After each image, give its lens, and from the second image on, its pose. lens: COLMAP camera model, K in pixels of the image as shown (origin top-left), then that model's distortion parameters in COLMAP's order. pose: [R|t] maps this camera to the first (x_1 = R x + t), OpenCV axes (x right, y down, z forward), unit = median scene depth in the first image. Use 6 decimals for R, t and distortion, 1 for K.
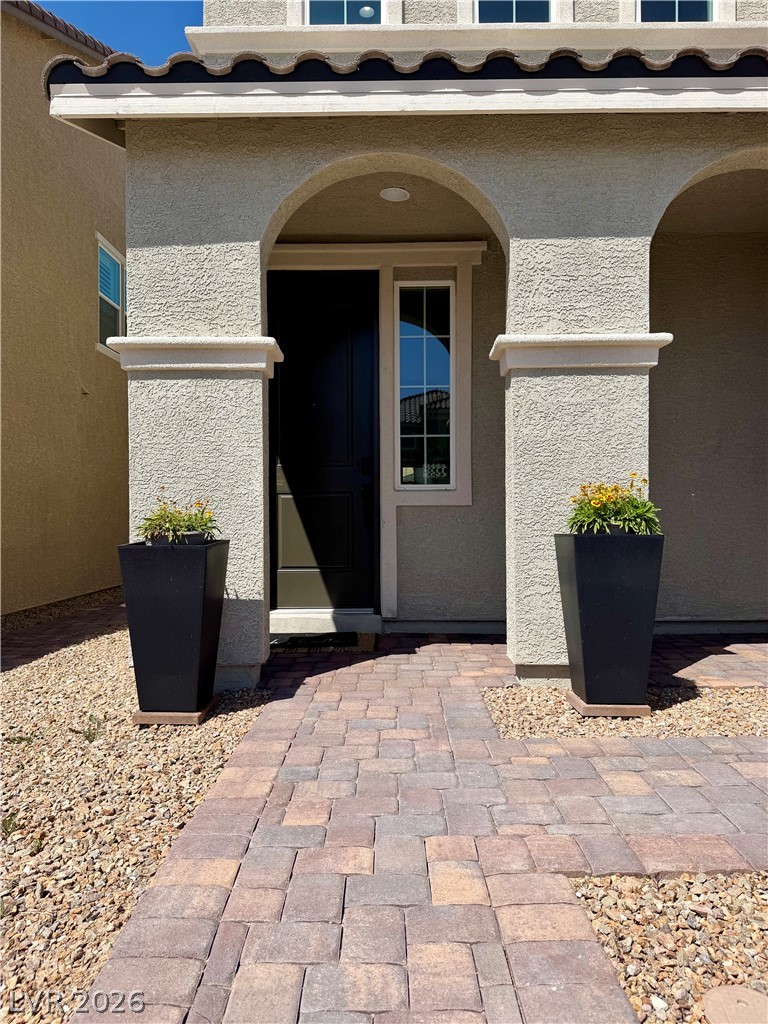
lens RADIAL K [[717.2, 0, 384.0], [0, 717.2, 512.0], [0, 0, 1]] dist [0.036913, -0.002003]
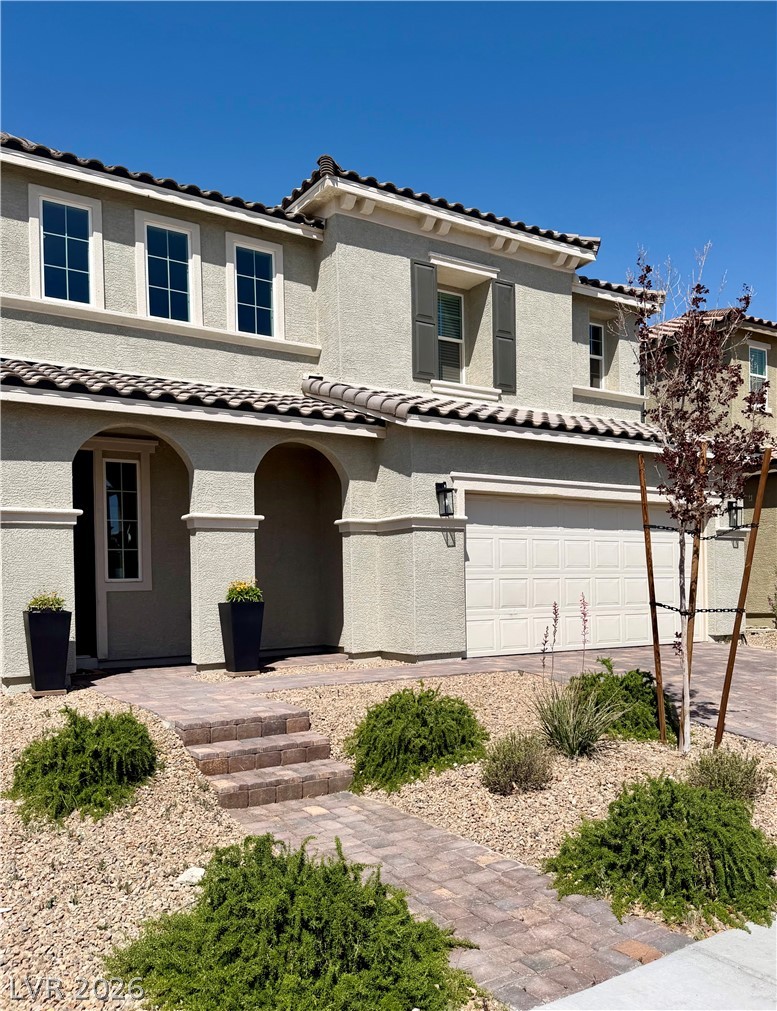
lens RADIAL K [[835.9, 0, 404.0], [0, 835.9, 583.0], [0, 0, 1]] dist [0.056217, -0.002940]
pose [[0.828260, -0.011637, 0.560223, -0.723334], [0.018730, 0.999801, -0.006924, -0.003082], [-0.560030, 0.016228, 0.828313, -1.447848]]
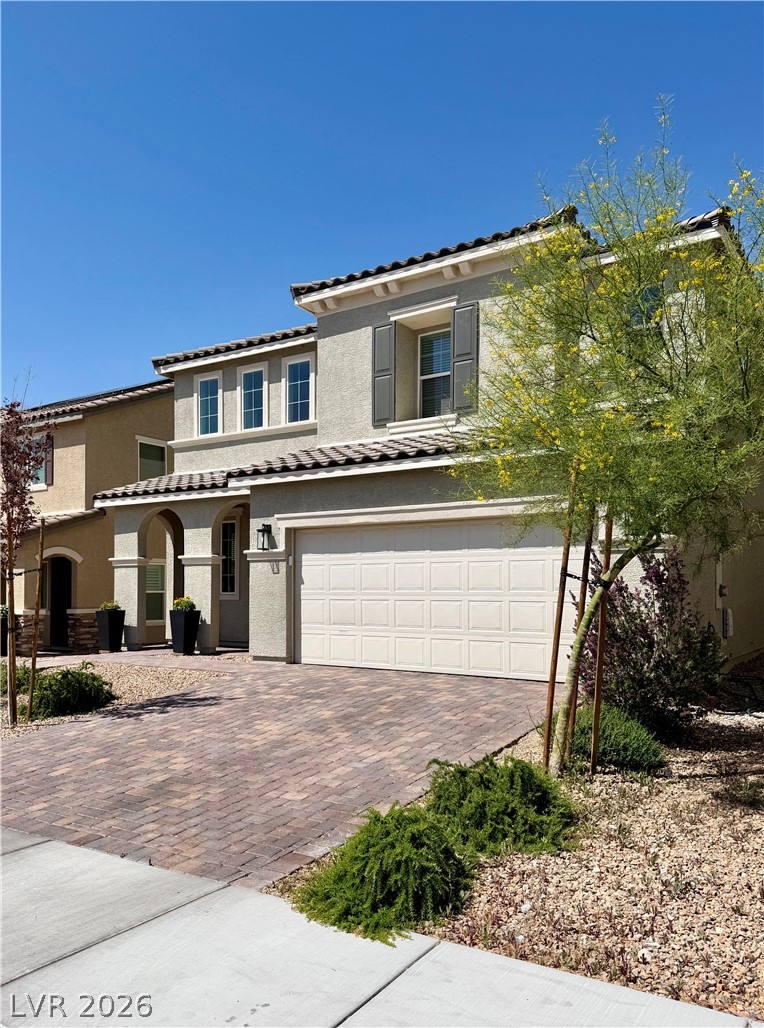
lens RADIAL K [[760.1, 0, 378.1], [0, 760.1, 578.5], [0, 0, 1]] dist [0.095065, 0.000331]
pose [[0.843129, -0.006481, -0.537672, 3.061093], [-0.003892, 0.999828, -0.018155, -0.062561], [0.537697, 0.017400, 0.842958, -1.709299]]
